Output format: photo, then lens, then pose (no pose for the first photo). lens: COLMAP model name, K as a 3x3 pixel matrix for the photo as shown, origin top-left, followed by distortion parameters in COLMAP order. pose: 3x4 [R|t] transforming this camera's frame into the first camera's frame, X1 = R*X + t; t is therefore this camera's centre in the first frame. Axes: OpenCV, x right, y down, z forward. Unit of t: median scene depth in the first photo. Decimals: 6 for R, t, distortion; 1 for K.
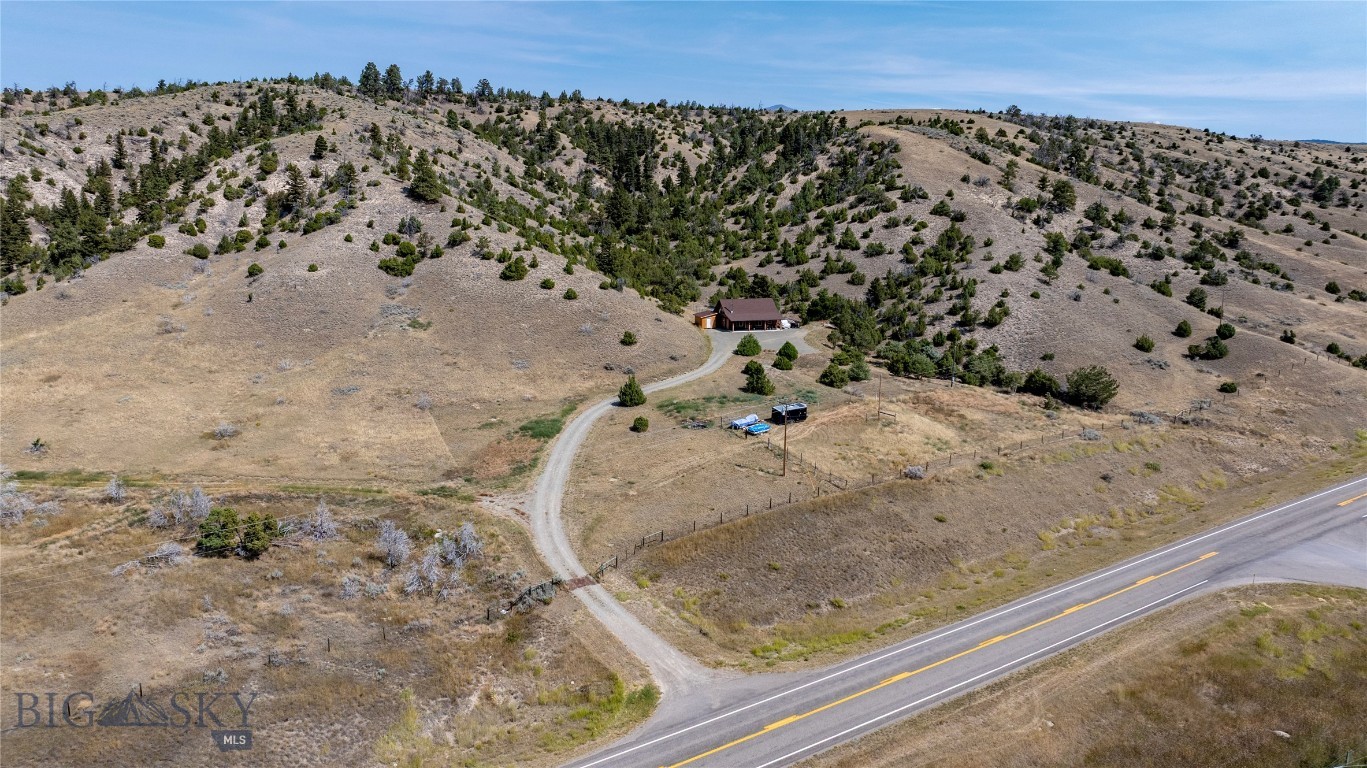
lens RADIAL K [[958.5, 0, 684.9], [0, 958.5, 386.1], [0, 0, 1]] dist [-0.031102, 0.034057]
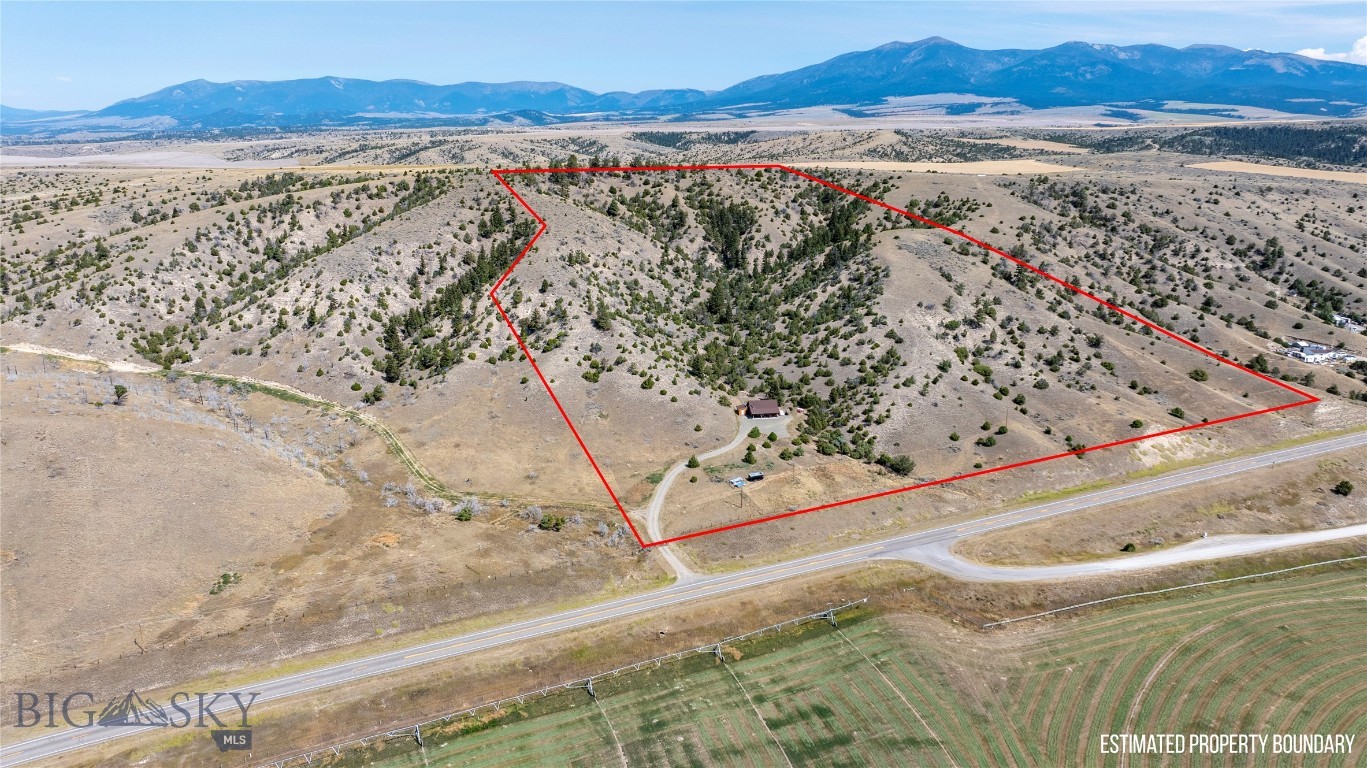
lens RADIAL K [[958.5, 0, 686.7], [0, 958.5, 386.7], [0, 0, 1]] dist [-0.031102, 0.034057]
pose [[0.988634, 0.032789, -0.146726, 0.173160], [-0.022435, 0.997176, 0.071670, -0.224067], [0.148661, -0.067564, 0.986577, -0.852563]]
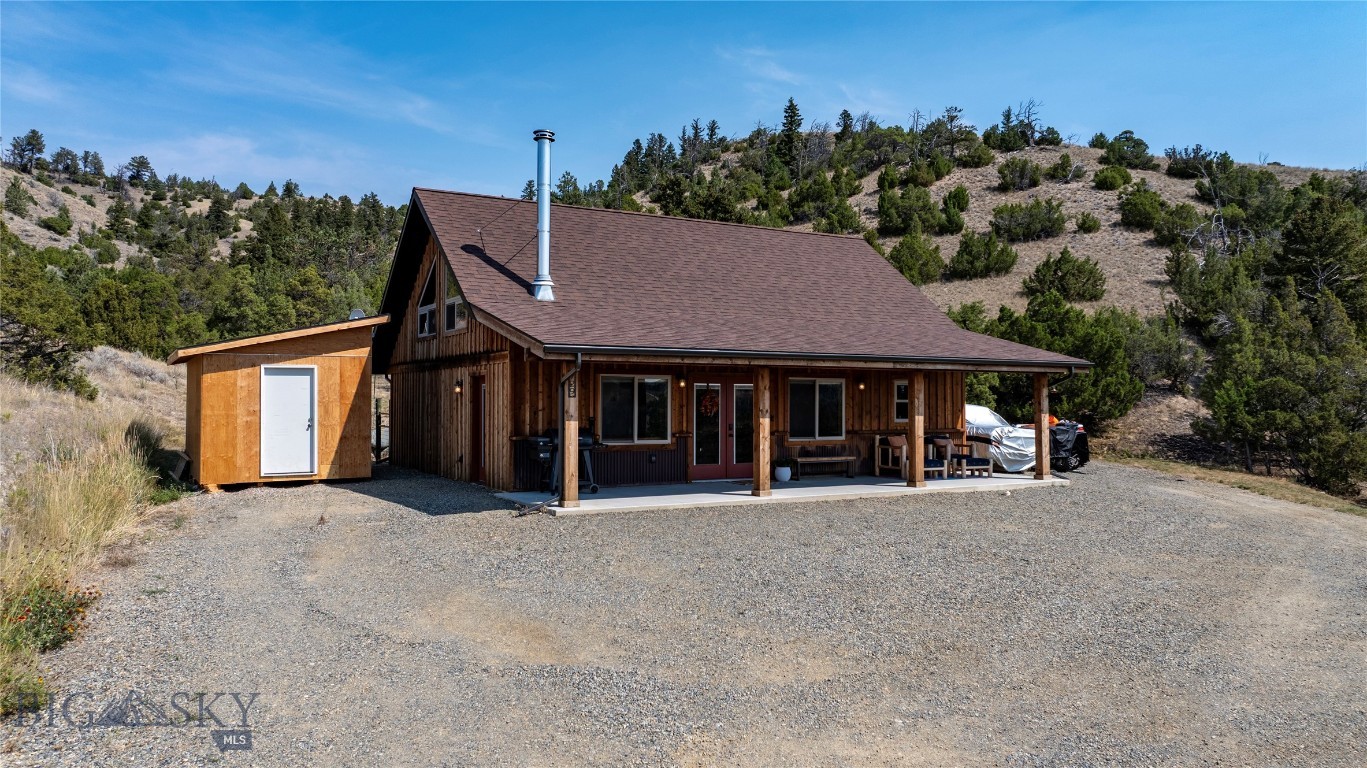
lens RADIAL K [[958.5, 0, 683.9], [0, 958.5, 380.6], [0, 0, 1]] dist [-0.031102, 0.034057]
pose [[0.976789, -0.001168, 0.214199, 0.036288], [0.046205, 0.977593, -0.205372, -0.042402], [-0.209159, 0.210502, 0.954956, 0.778083]]
